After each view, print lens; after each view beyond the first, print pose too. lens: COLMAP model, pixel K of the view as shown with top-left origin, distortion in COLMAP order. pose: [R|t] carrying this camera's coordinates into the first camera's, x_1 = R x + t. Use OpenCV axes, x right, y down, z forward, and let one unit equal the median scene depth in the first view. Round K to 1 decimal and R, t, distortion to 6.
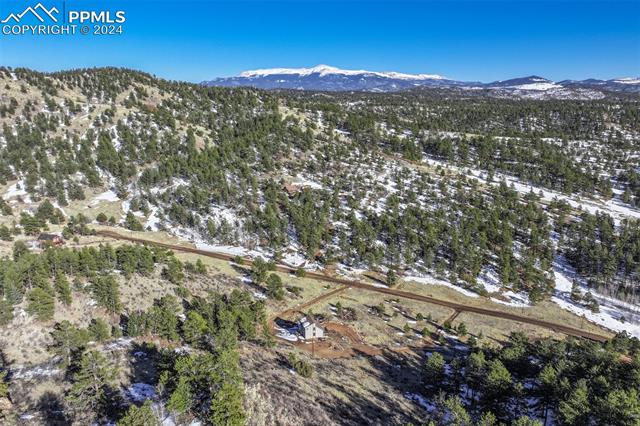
lens RADIAL K [[448.8, 0, 320.0], [0, 448.8, 213.0], [0, 0, 1]] dist [0.006617, 0.002630]
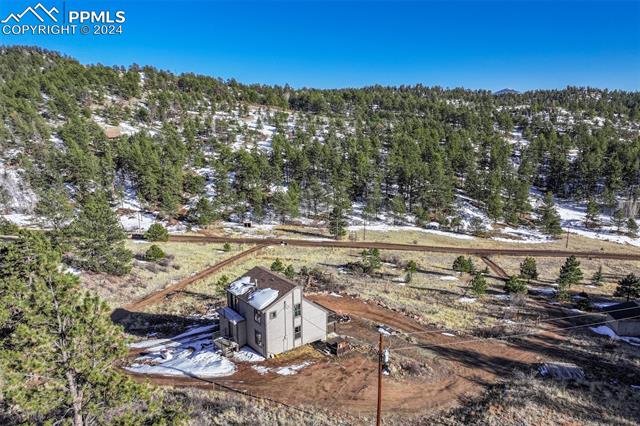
lens RADIAL K [[448.8, 0, 320.0], [0, 448.8, 213.0], [0, 0, 1]] dist [0.006617, 0.002630]
pose [[0.925287, -0.082647, 0.370154, -0.055681], [0.094741, 0.995395, -0.014577, 0.129770], [-0.367245, 0.048556, 0.928856, 0.472497]]
